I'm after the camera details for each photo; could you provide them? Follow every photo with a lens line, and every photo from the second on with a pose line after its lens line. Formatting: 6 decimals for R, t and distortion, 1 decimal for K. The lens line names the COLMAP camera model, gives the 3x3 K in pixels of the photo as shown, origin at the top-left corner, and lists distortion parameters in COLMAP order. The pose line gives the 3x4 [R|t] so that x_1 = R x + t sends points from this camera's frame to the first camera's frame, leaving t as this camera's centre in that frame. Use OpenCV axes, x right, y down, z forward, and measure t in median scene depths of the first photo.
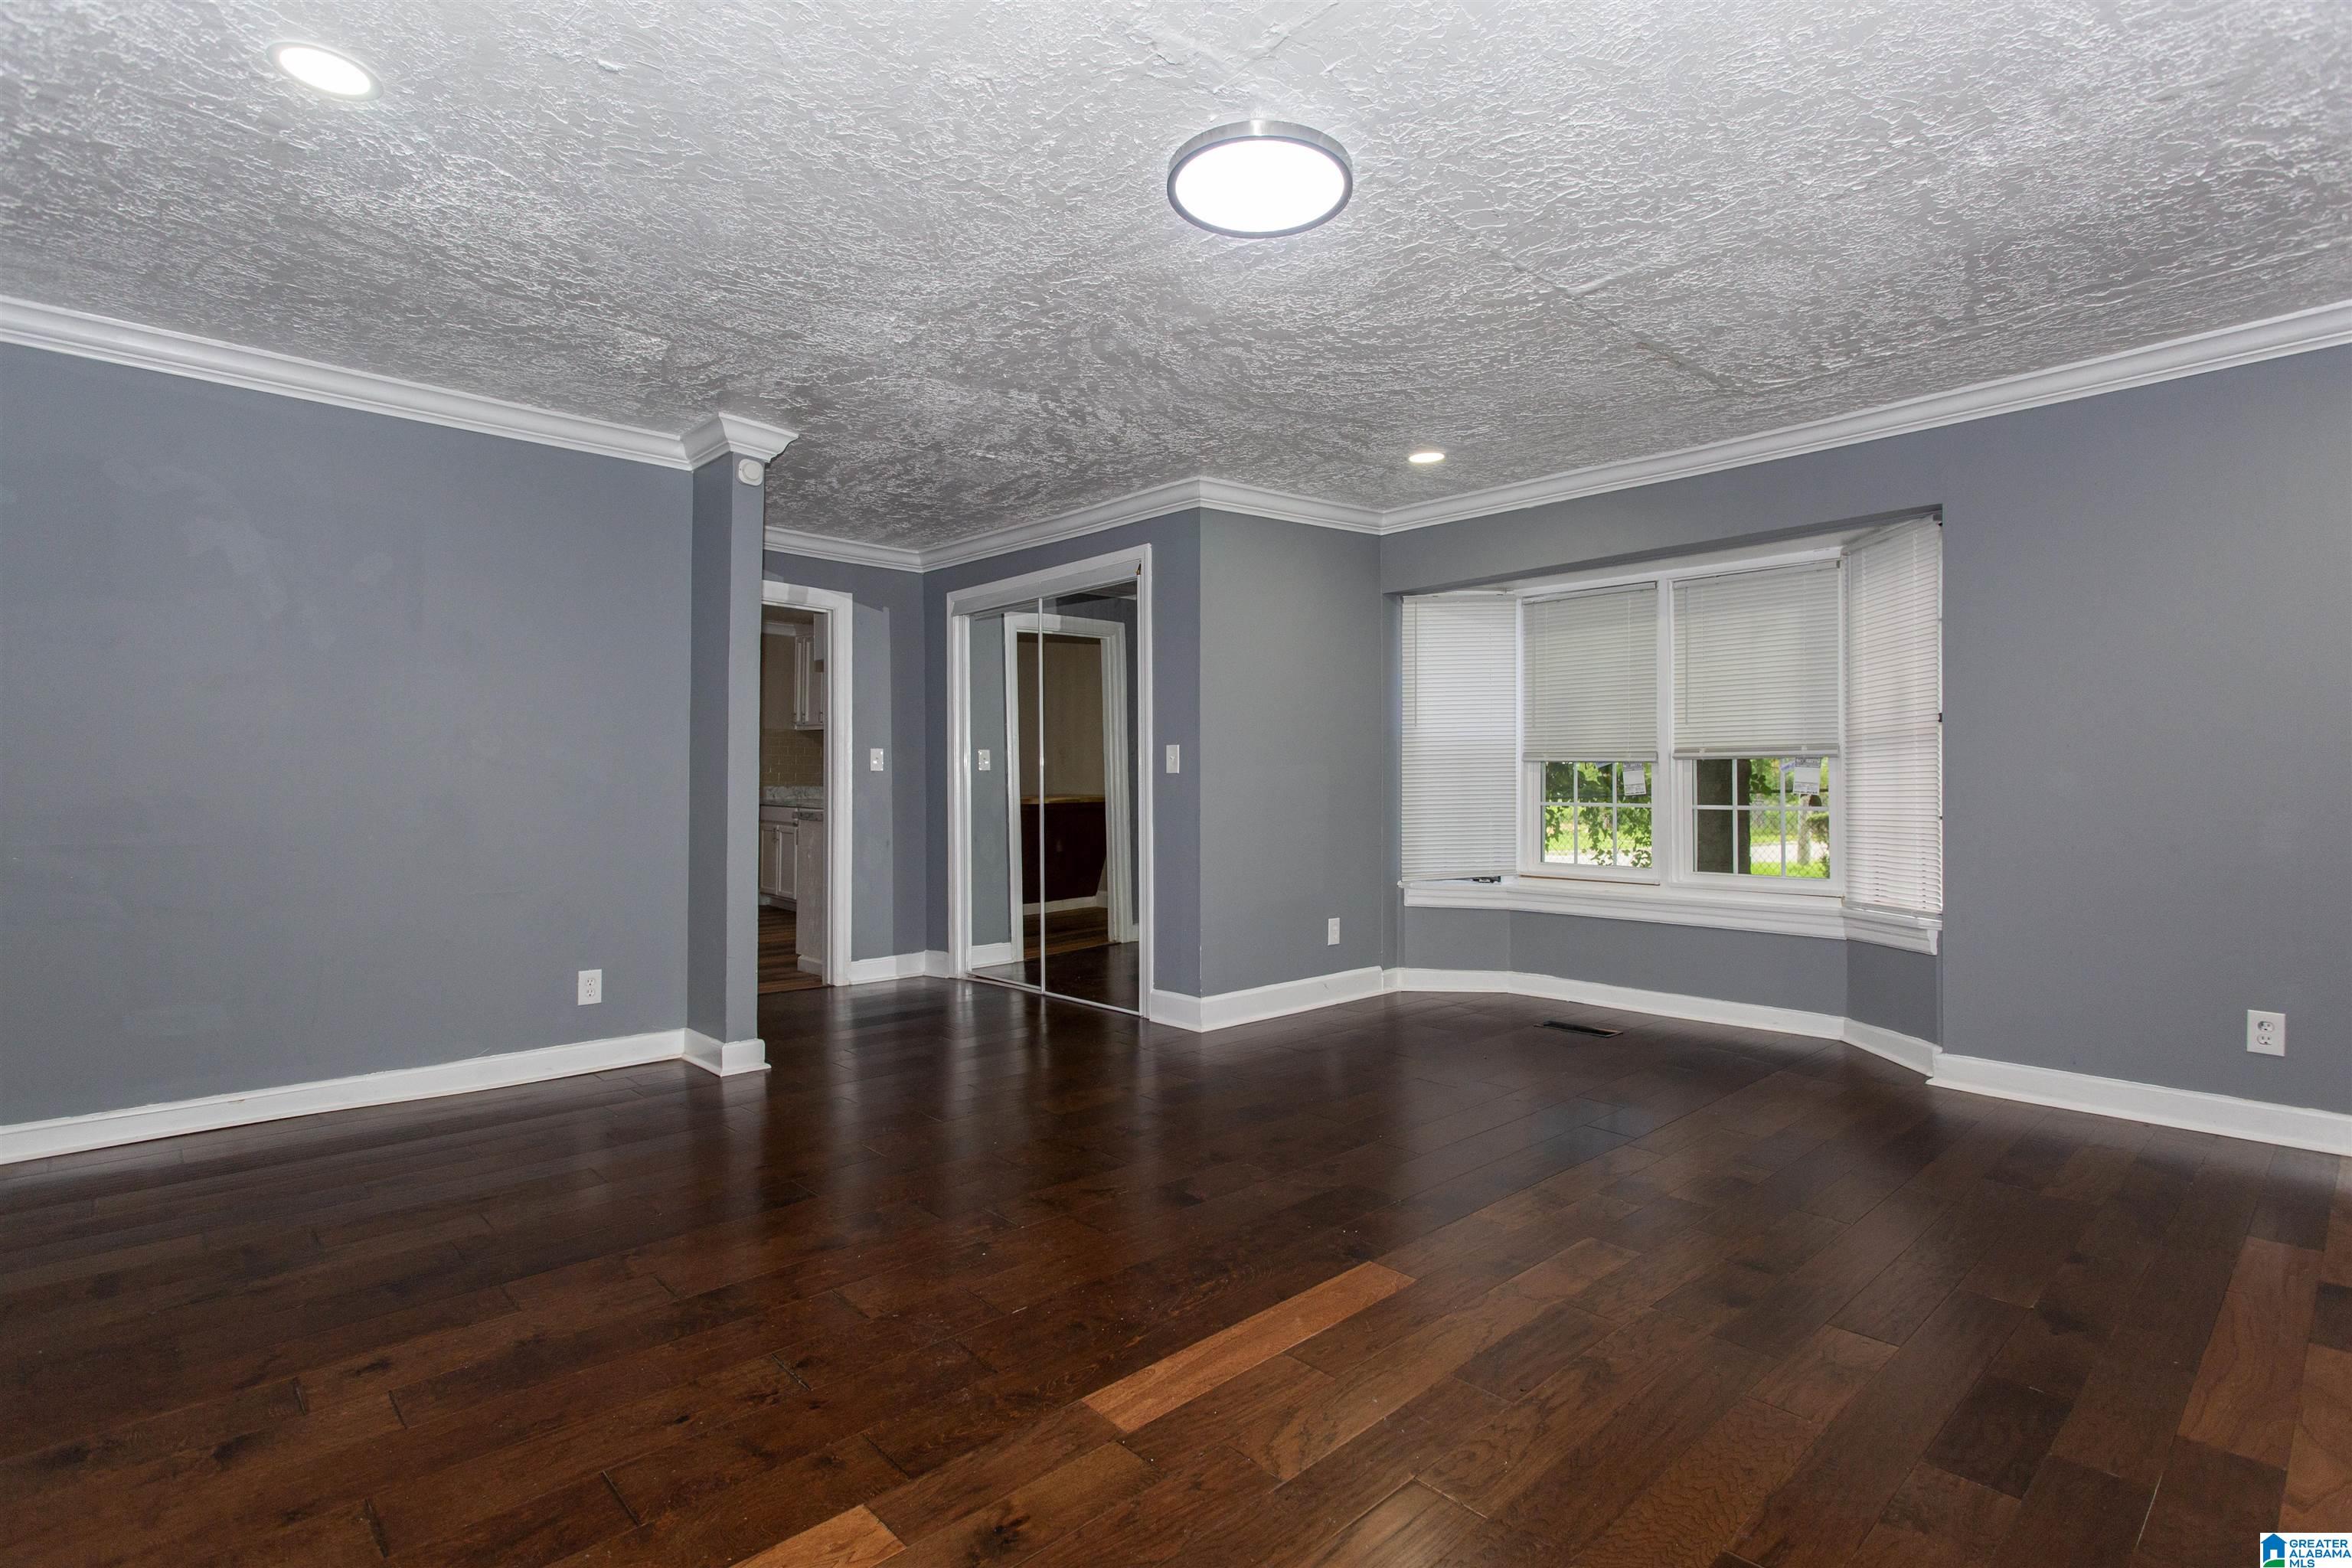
lens RADIAL K [[1164.3, 0, 1176.0], [0, 1164.3, 784.0], [0, 0, 1]] dist [-0.001049, 0.000222]
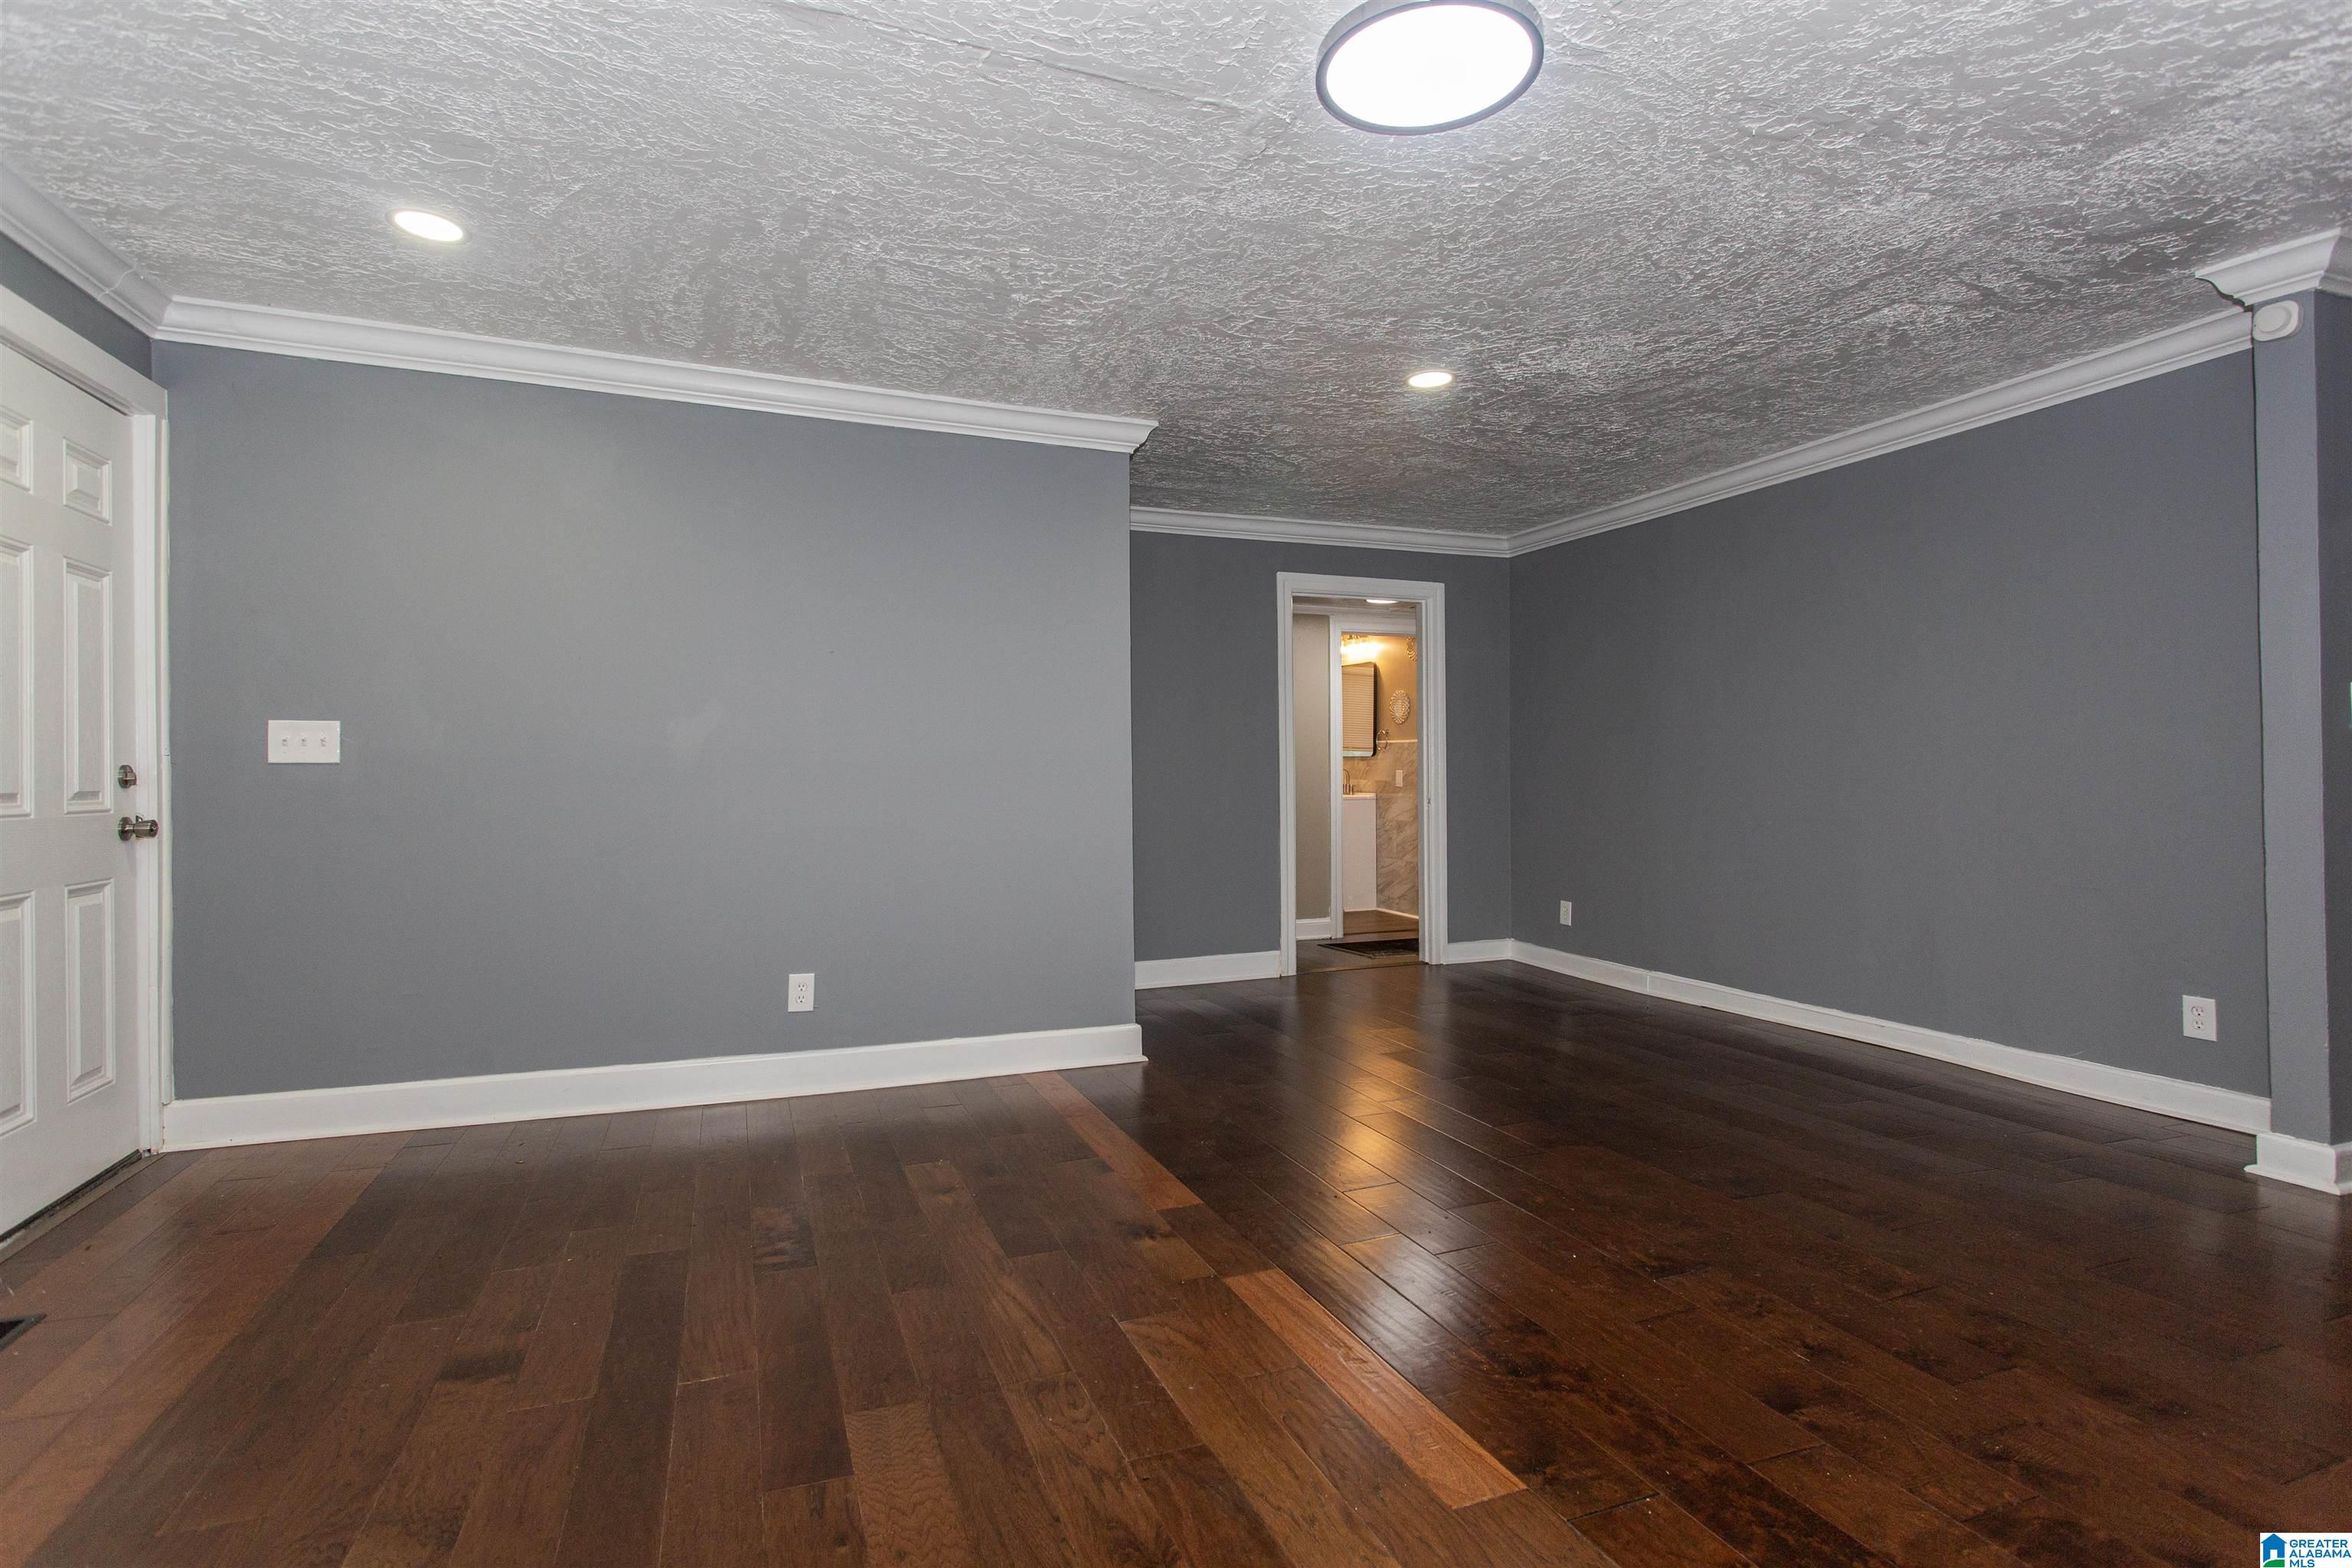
lens RADIAL K [[1065.4, 0, 1140.8], [0, 1065.4, 777.4], [0, 0, 1]] dist [-0.000850, 0.000004]
pose [[-0.387132, -0.001750, -0.922023, 0.677664], [0.006793, 0.999966, -0.004750, 0.005079], [0.921999, -0.008102, -0.387107, 0.863683]]
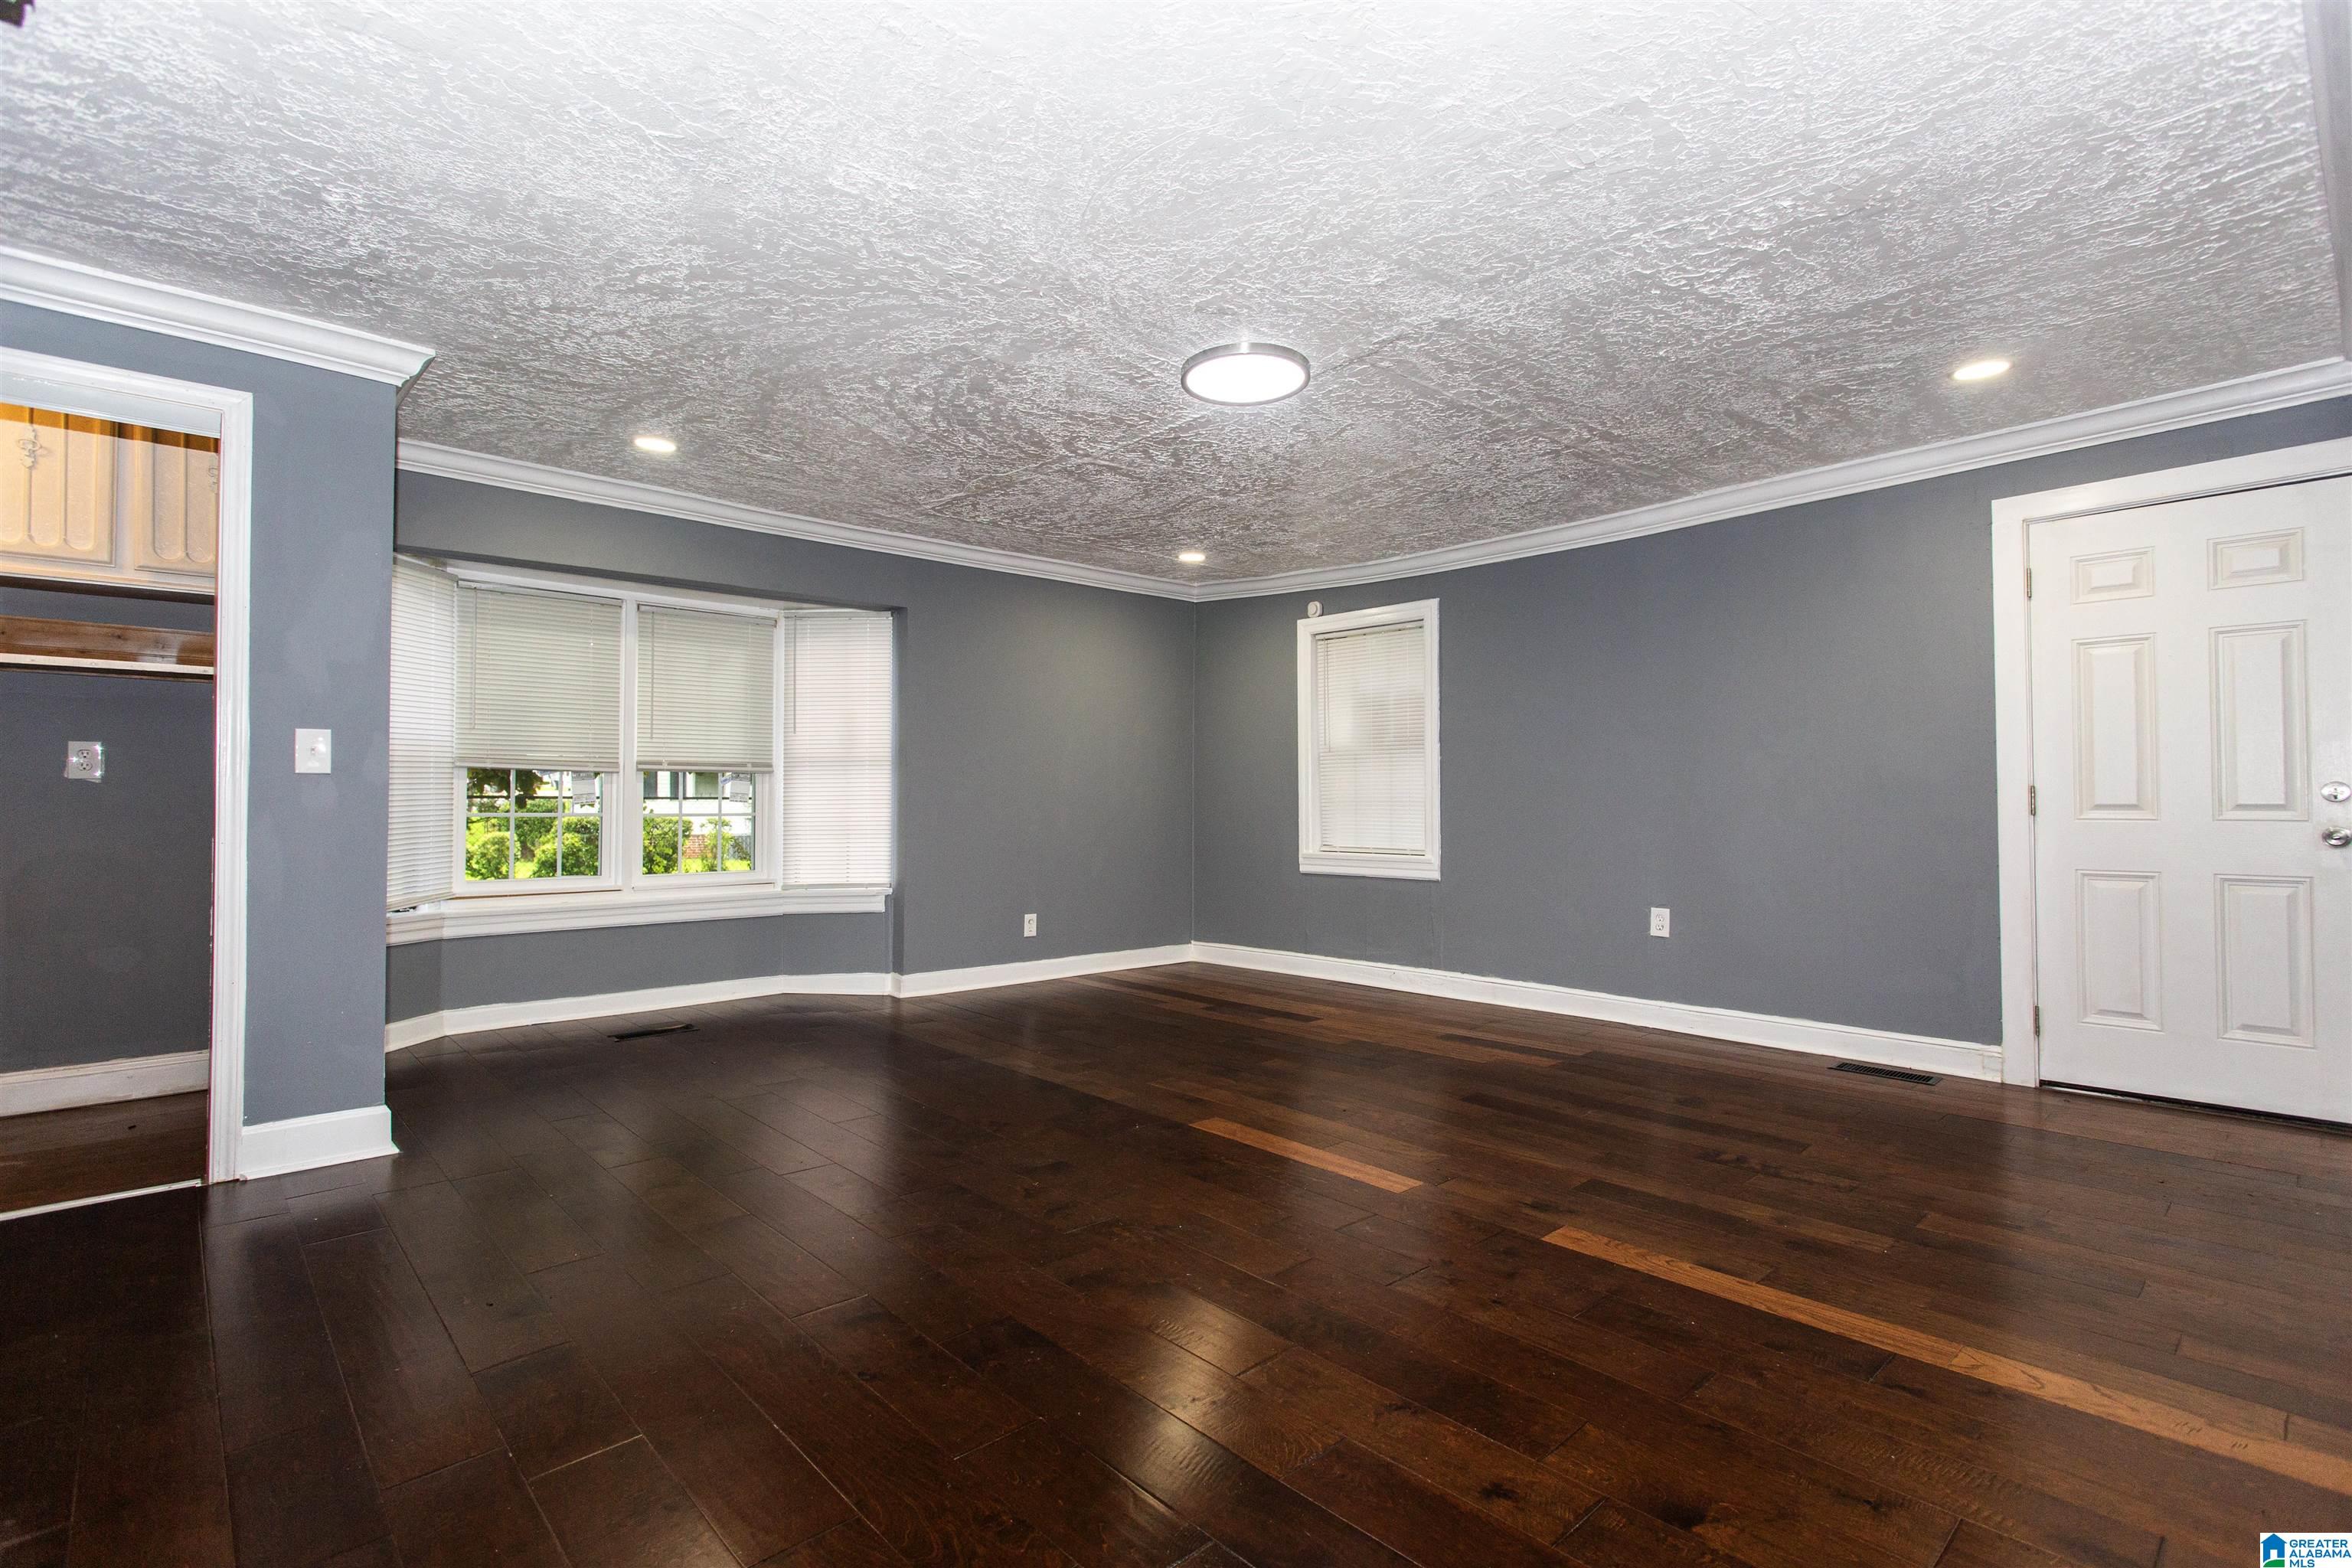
lens RADIAL K [[1164.3, 0, 1176.0], [0, 1164.3, 784.0], [0, 0, 1]] dist [-0.001049, 0.000222]
pose [[-0.032315, 0.013432, 0.999387, -1.064329], [-0.002568, 0.999905, -0.013522, 0.006960], [-0.999474, -0.003004, -0.032277, 0.886220]]
